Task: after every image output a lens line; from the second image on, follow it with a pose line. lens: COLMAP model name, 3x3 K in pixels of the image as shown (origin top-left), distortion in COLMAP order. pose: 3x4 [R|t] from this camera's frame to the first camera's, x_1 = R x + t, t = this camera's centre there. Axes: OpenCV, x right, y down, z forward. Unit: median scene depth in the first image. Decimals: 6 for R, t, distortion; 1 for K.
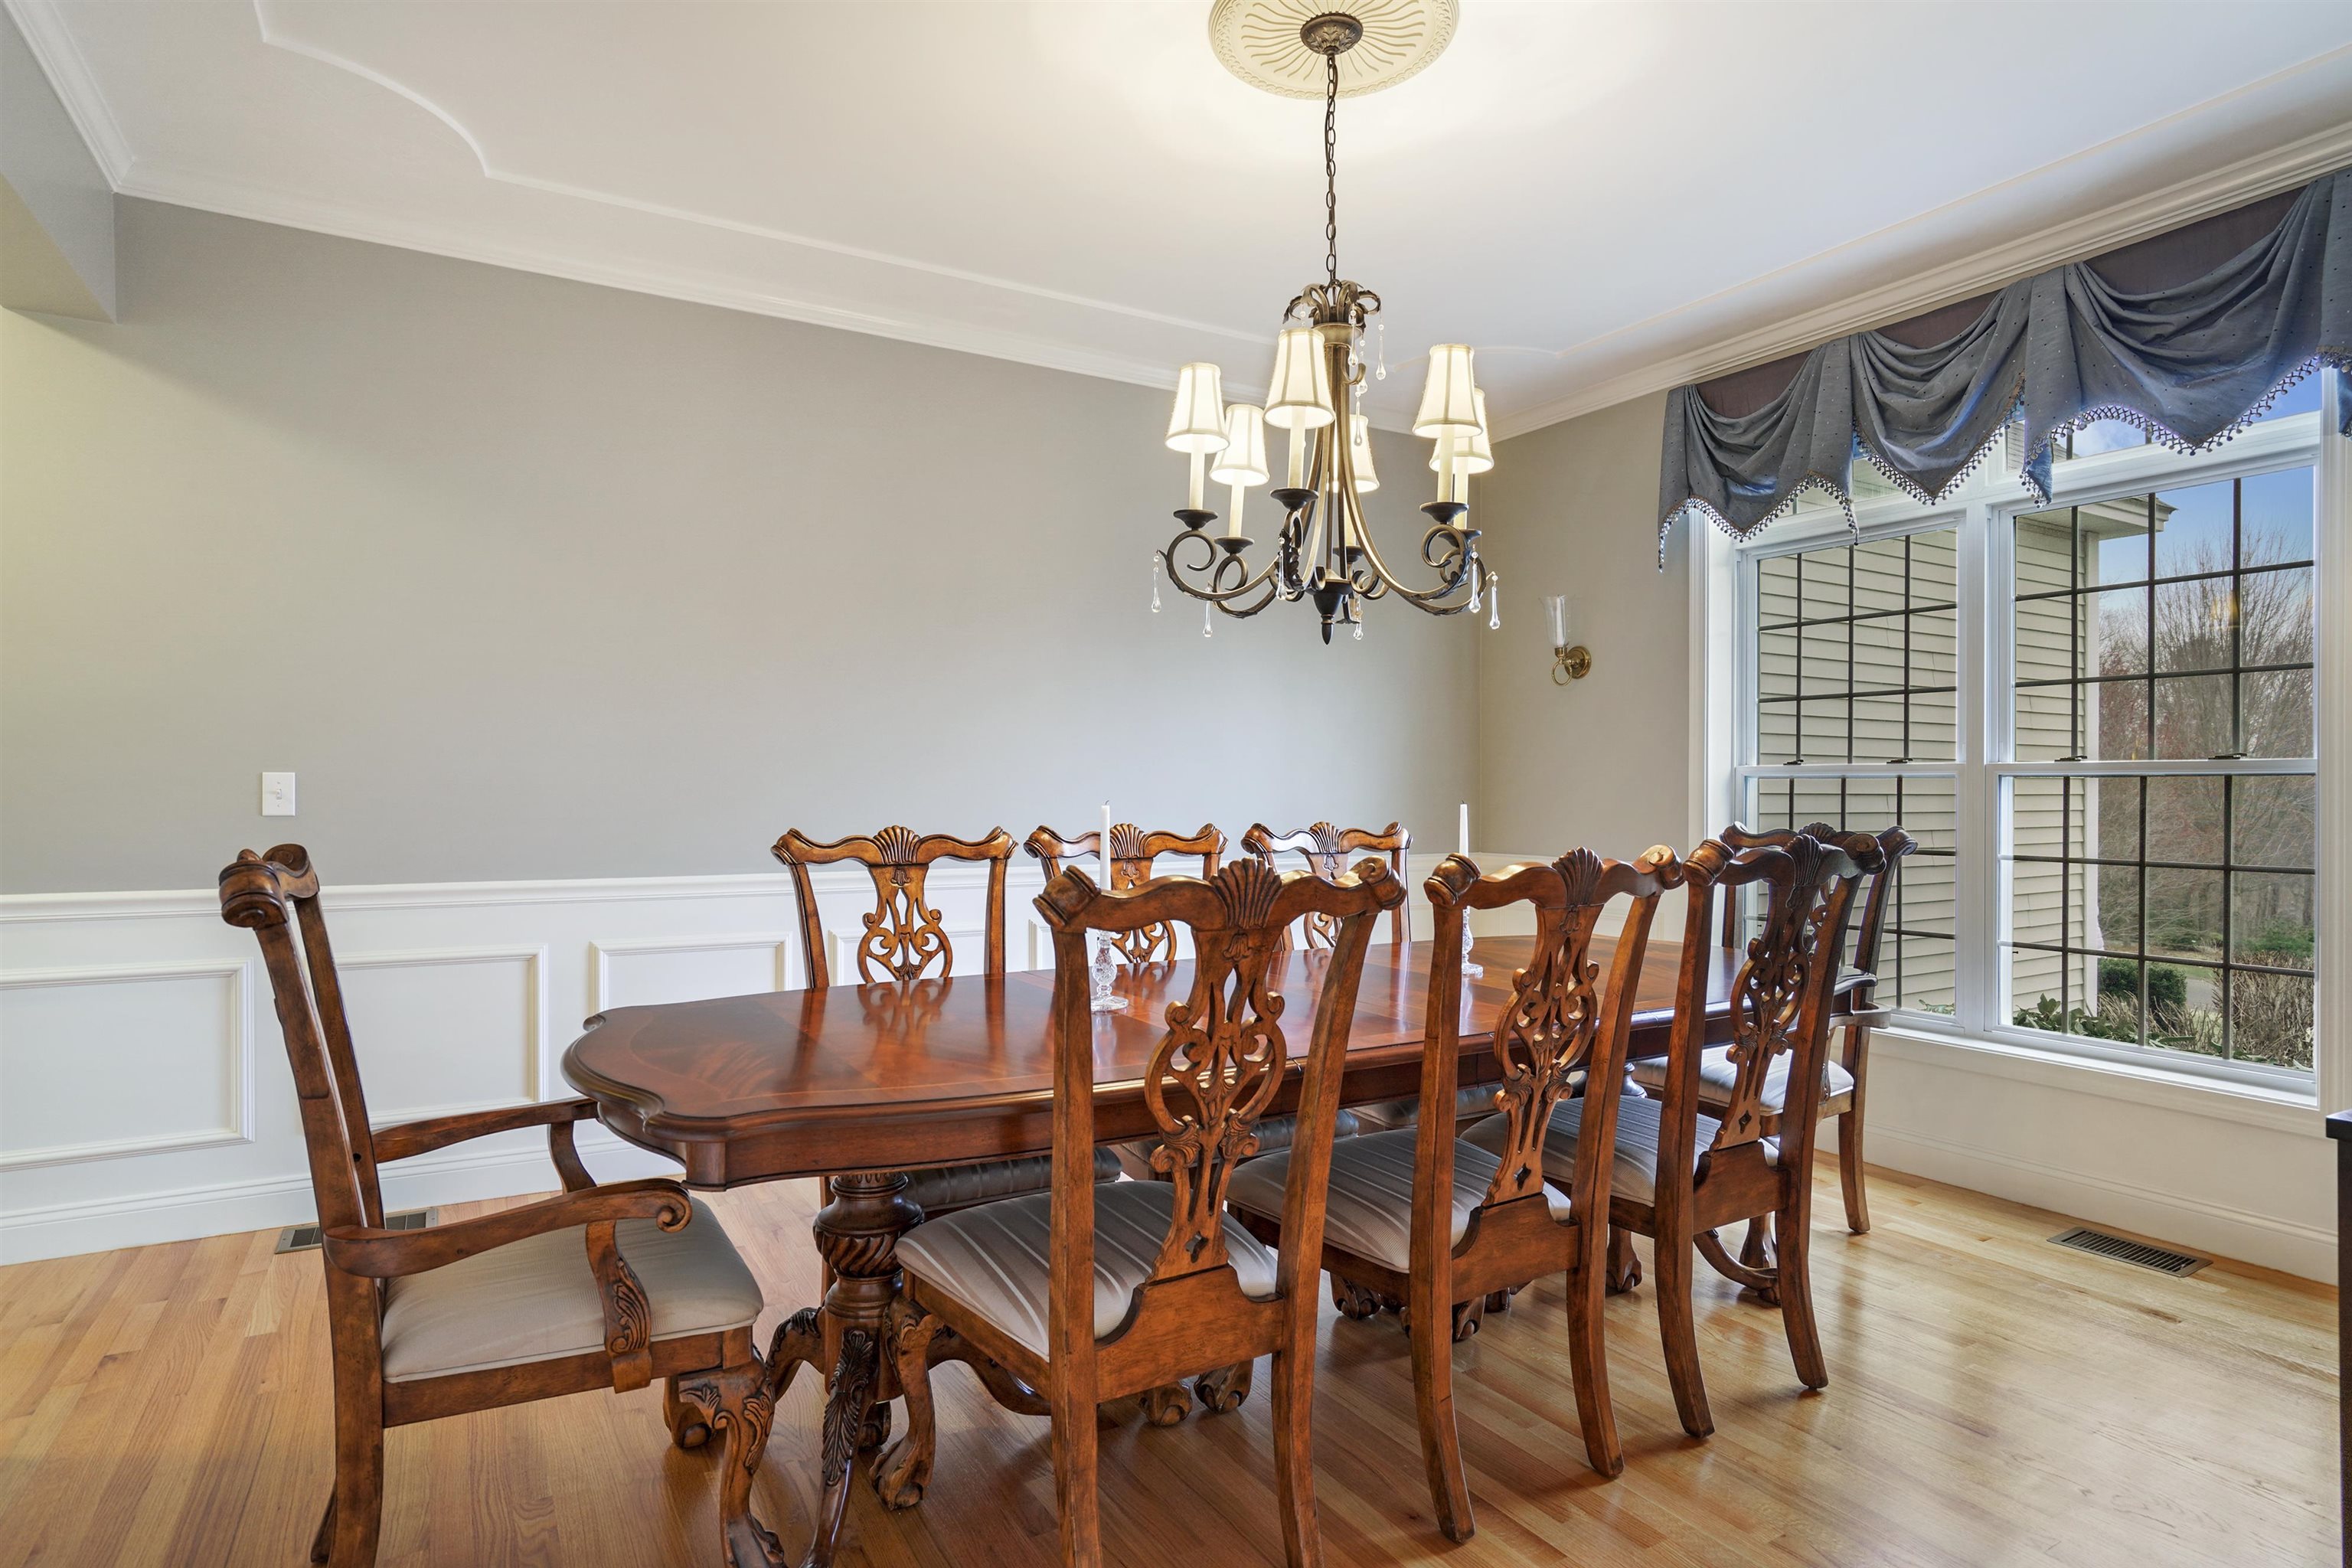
lens RADIAL K [[1270.1, 0, 1178.5], [0, 1270.1, 793.6], [0, 0, 1]] dist [-0.042887, 0.033391]
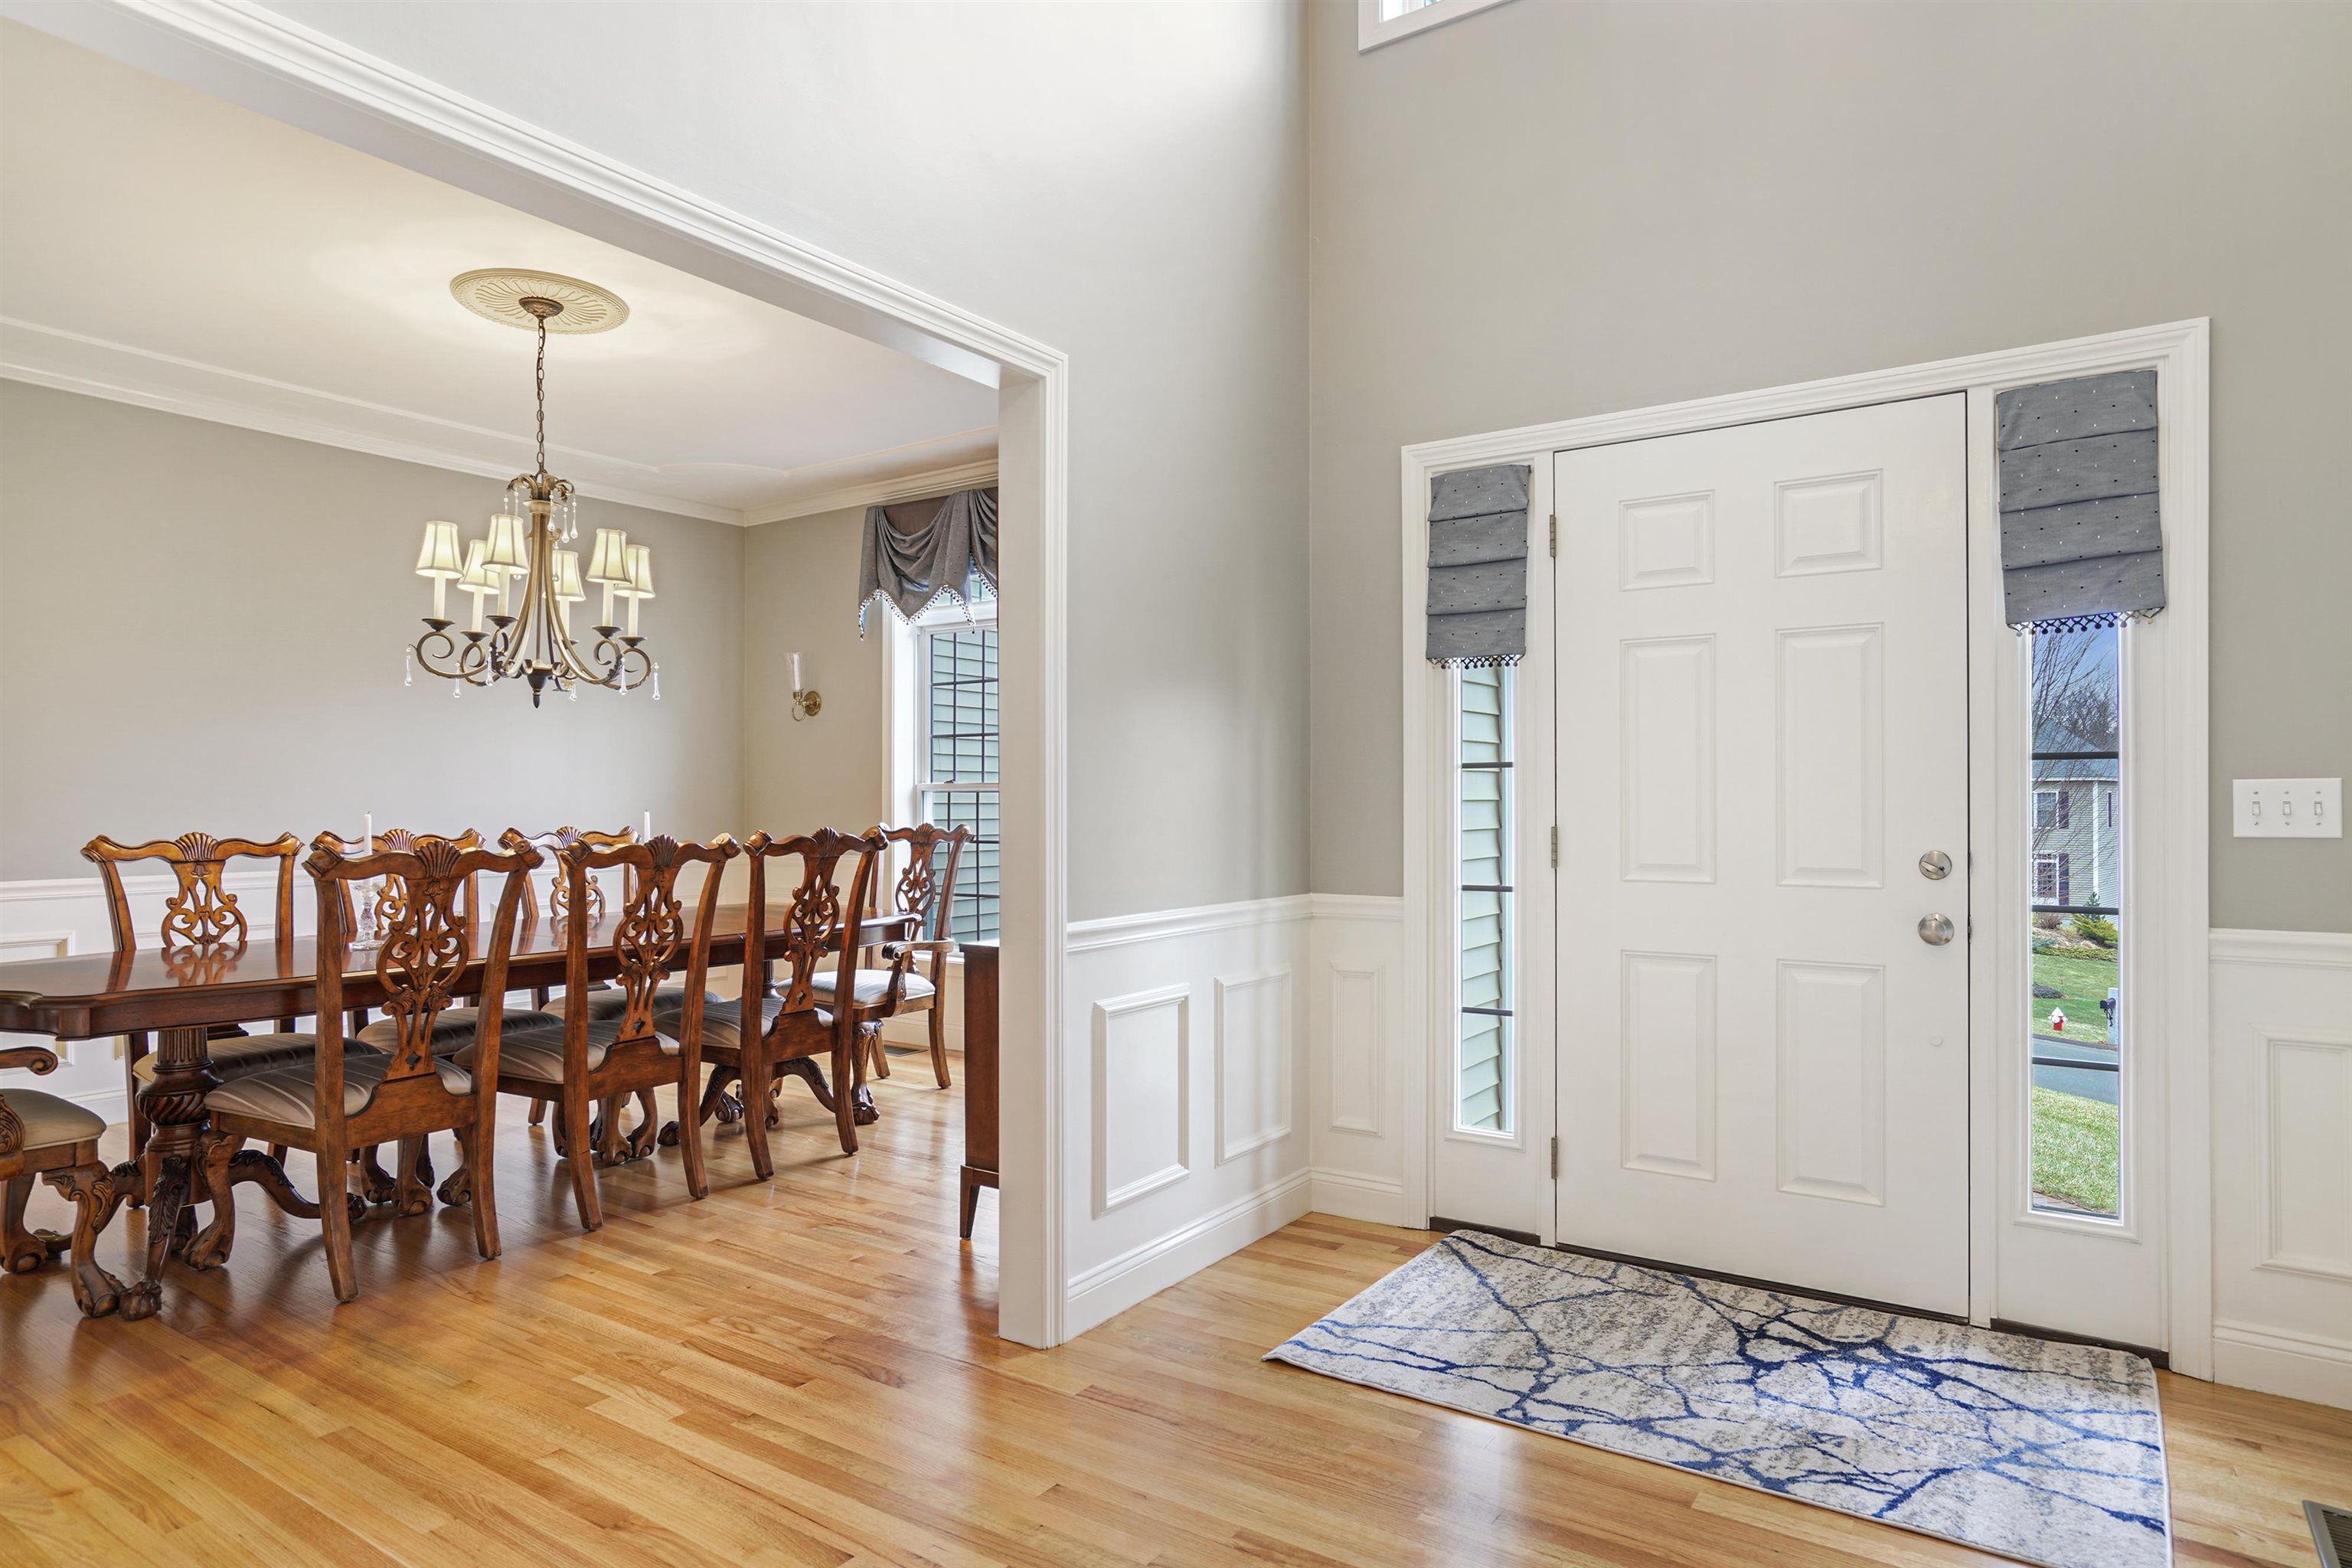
lens RADIAL K [[1348.9, 0, 1174.4], [0, 1348.9, 794.4], [0, 0, 1]] dist [-0.041576, 0.040325]
pose [[0.906638, -0.004276, 0.421887, 0.123807], [0.007377, 0.999956, -0.005717, 0.001379], [-0.421844, 0.008296, 0.906630, -0.740171]]
